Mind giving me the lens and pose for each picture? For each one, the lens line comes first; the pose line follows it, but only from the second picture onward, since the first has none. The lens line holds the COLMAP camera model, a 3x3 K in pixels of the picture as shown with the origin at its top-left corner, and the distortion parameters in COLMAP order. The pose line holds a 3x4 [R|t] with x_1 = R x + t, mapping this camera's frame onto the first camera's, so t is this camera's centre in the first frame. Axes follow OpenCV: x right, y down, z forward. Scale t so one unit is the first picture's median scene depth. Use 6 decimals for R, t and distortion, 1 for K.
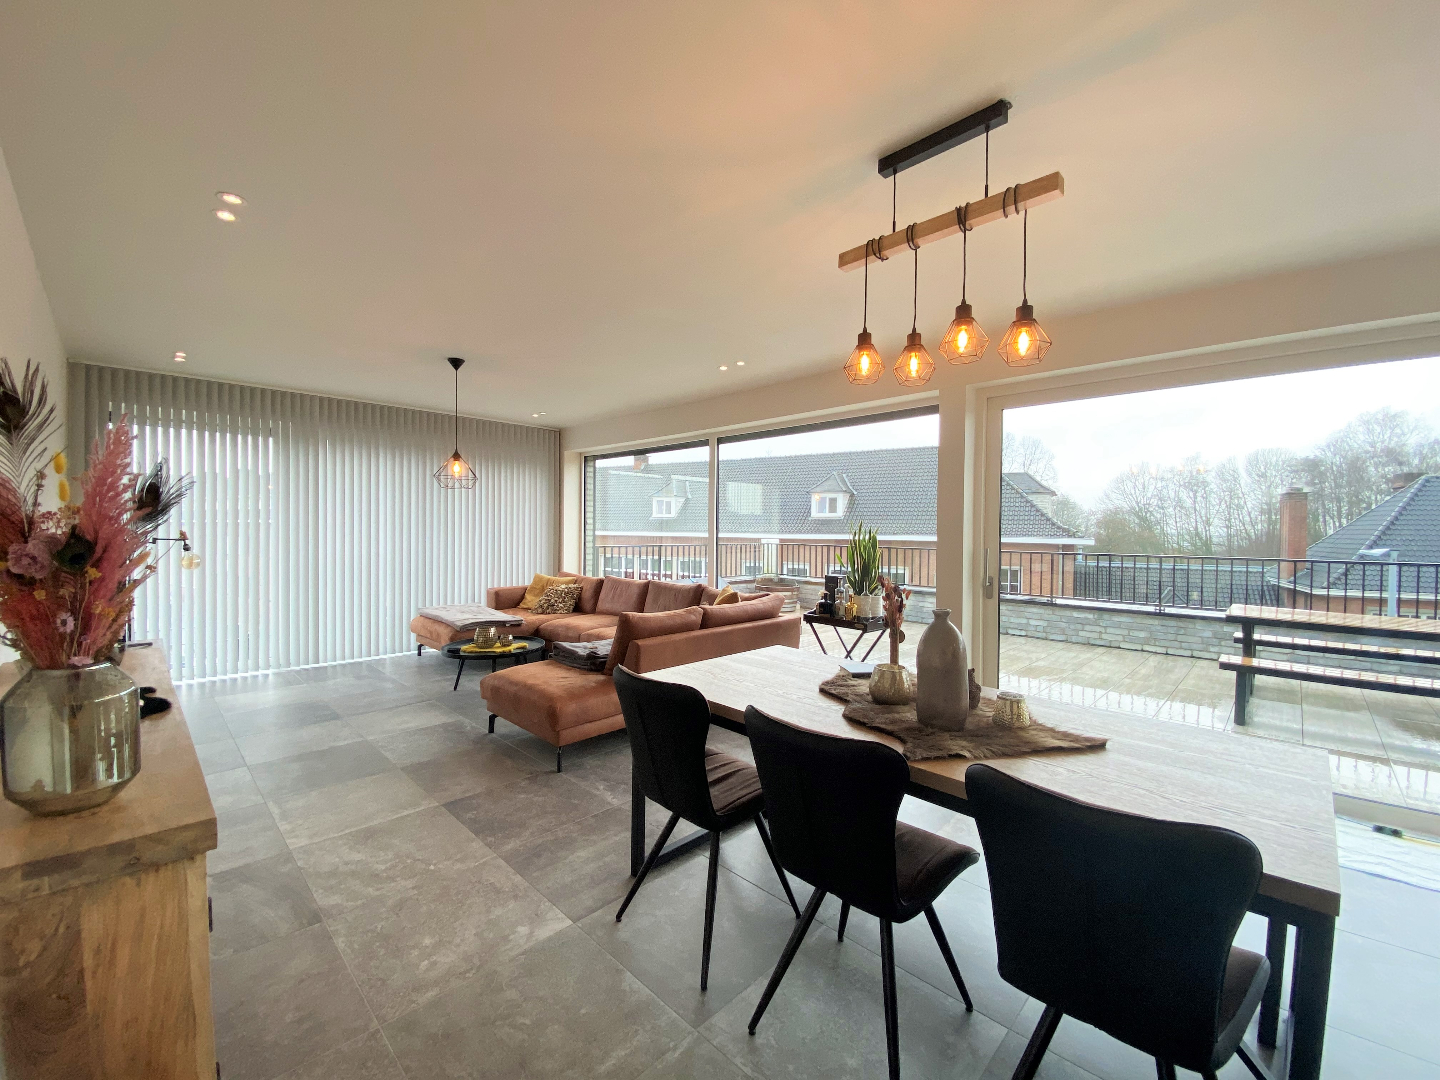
lens RADIAL K [[579.6, 0, 696.1], [0, 579.6, 541.6], [0, 0, 1]] dist [-0.001380, -0.005100]
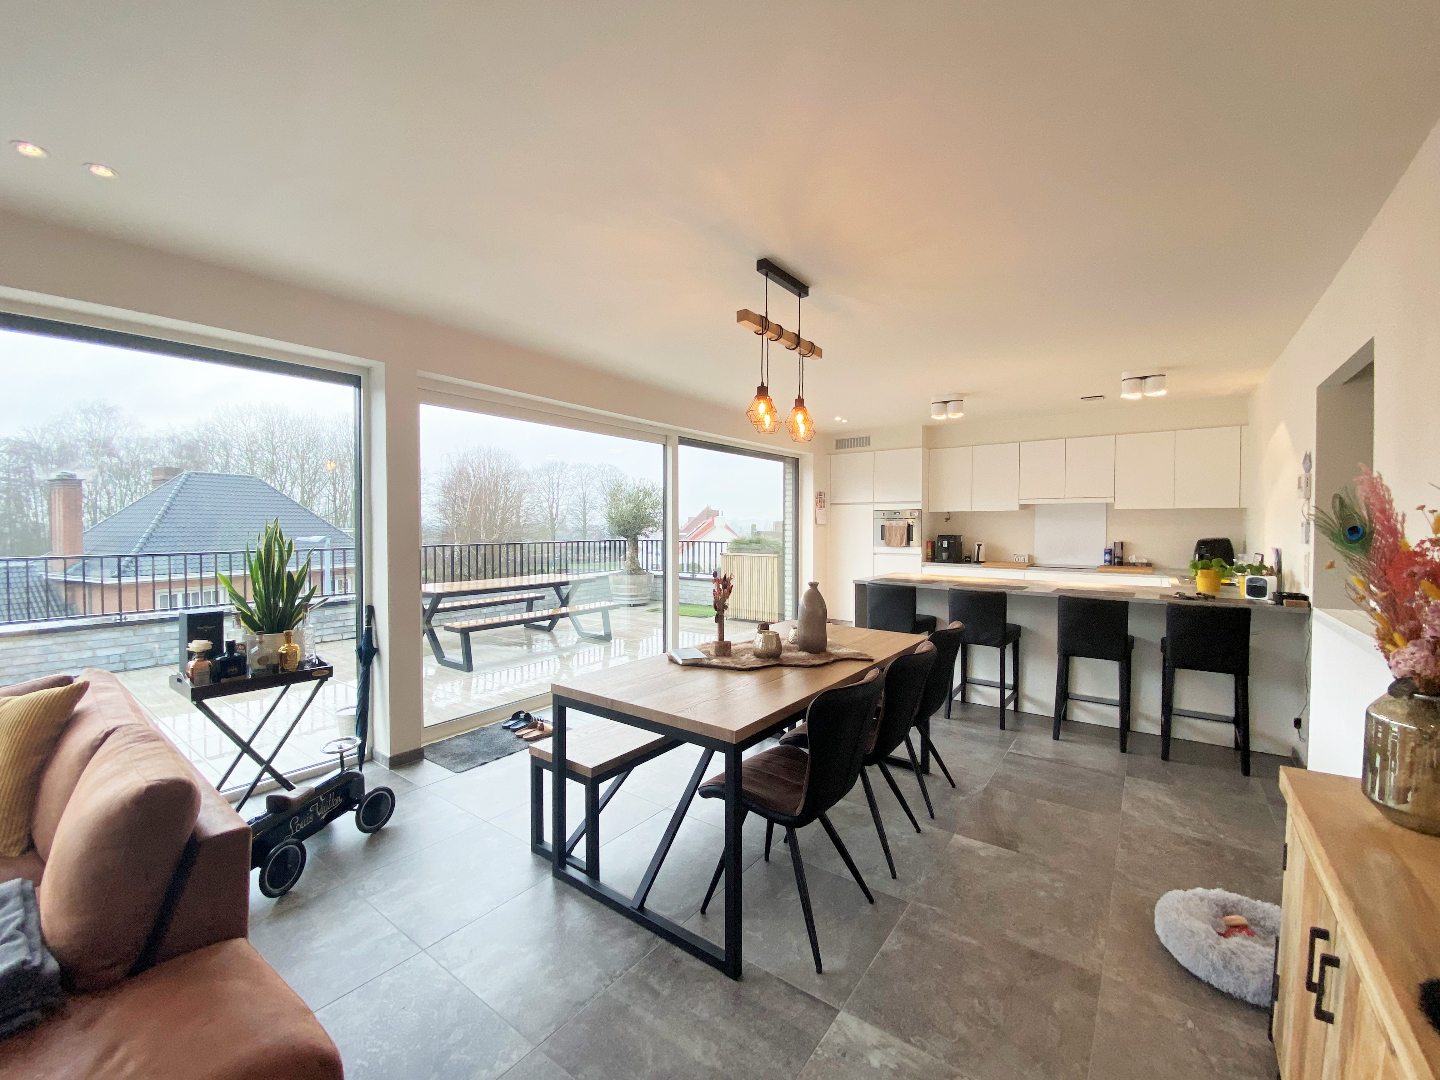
lens RADIAL K [[591.6, 0, 720.0], [0, 591.6, 540.0], [0, 0, 1]] dist [0.064888, -0.046127]
pose [[-0.156913, -0.039004, 0.986842, -0.615466], [0.020345, 0.998880, 0.042715, -0.040784], [-0.987403, 0.026780, -0.155943, 0.773887]]
